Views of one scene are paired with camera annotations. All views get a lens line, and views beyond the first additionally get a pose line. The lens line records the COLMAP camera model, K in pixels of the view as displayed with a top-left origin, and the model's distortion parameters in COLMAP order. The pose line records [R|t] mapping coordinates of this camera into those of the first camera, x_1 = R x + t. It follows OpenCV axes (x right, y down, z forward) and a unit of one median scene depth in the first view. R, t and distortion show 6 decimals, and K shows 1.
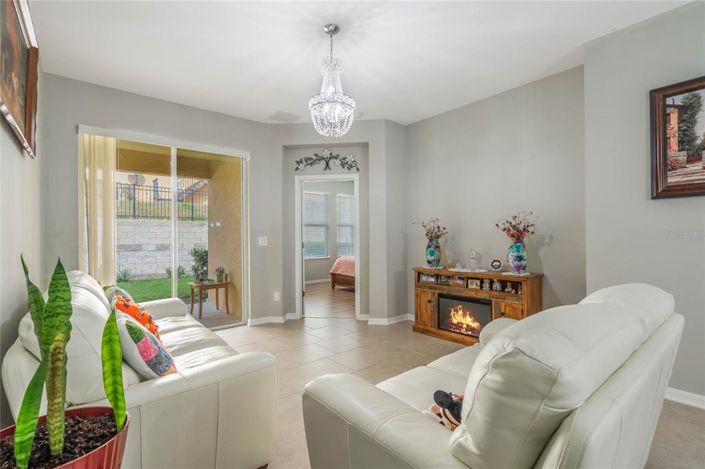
lens RADIAL K [[326.2, 0, 352.5], [0, 326.2, 234.5], [0, 0, 1]] dist [-0.000097, 0.000069]
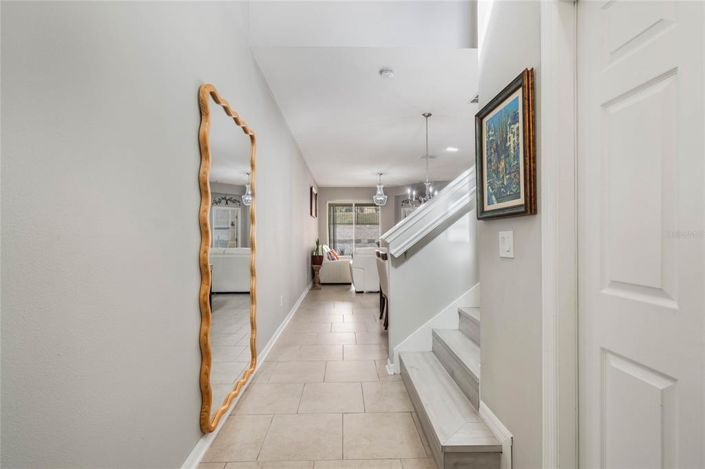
lens RADIAL K [[326.2, 0, 352.5], [0, 326.2, 234.5], [0, 0, 1]] dist [-0.000097, 0.000069]
pose [[0.782217, 0.003744, -0.622994, 1.098647], [-0.001211, 0.999989, 0.004488, -0.011155], [0.623004, -0.002756, 0.782213, -1.101948]]
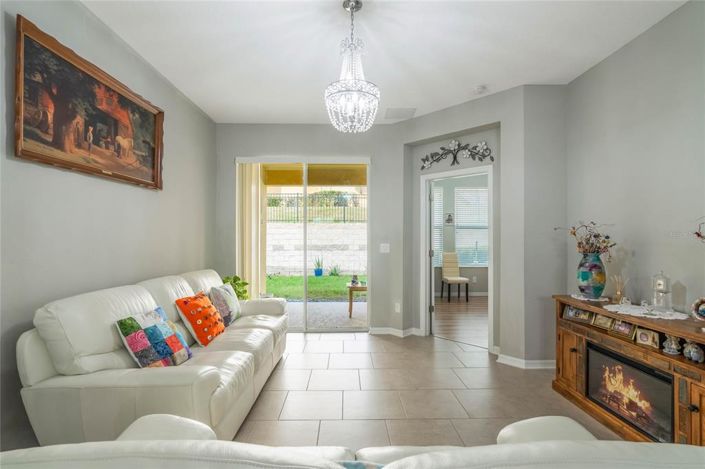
lens RADIAL K [[331.8, 0, 352.5], [0, 331.8, 234.5], [0, 0, 1]] dist [-0.000601, 0.000025]
pose [[0.776359, 0.004318, -0.630277, 0.290677], [-0.003388, 0.999991, 0.002677, -0.023224], [0.630282, 0.000057, 0.776366, 0.200998]]
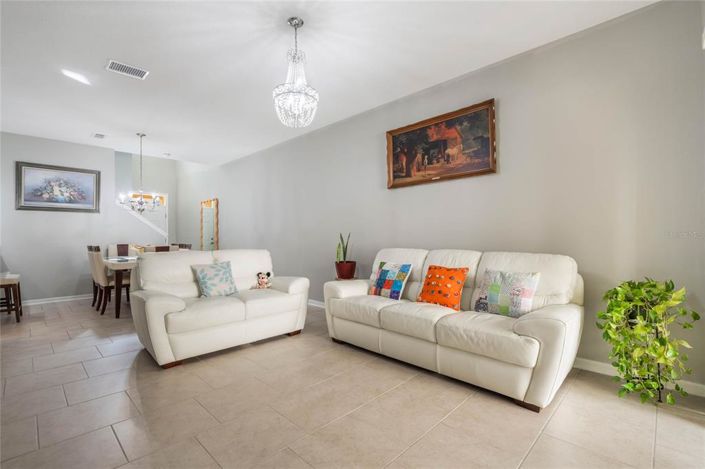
lens RADIAL K [[326.2, 0, 352.5], [0, 326.2, 234.5], [0, 0, 1]] dist [-0.000097, 0.000069]
pose [[-0.996115, 0.017244, -0.086359, -0.084287], [0.018326, 0.999763, -0.011749, 0.030704], [0.086136, -0.013286, -0.996195, 1.217231]]
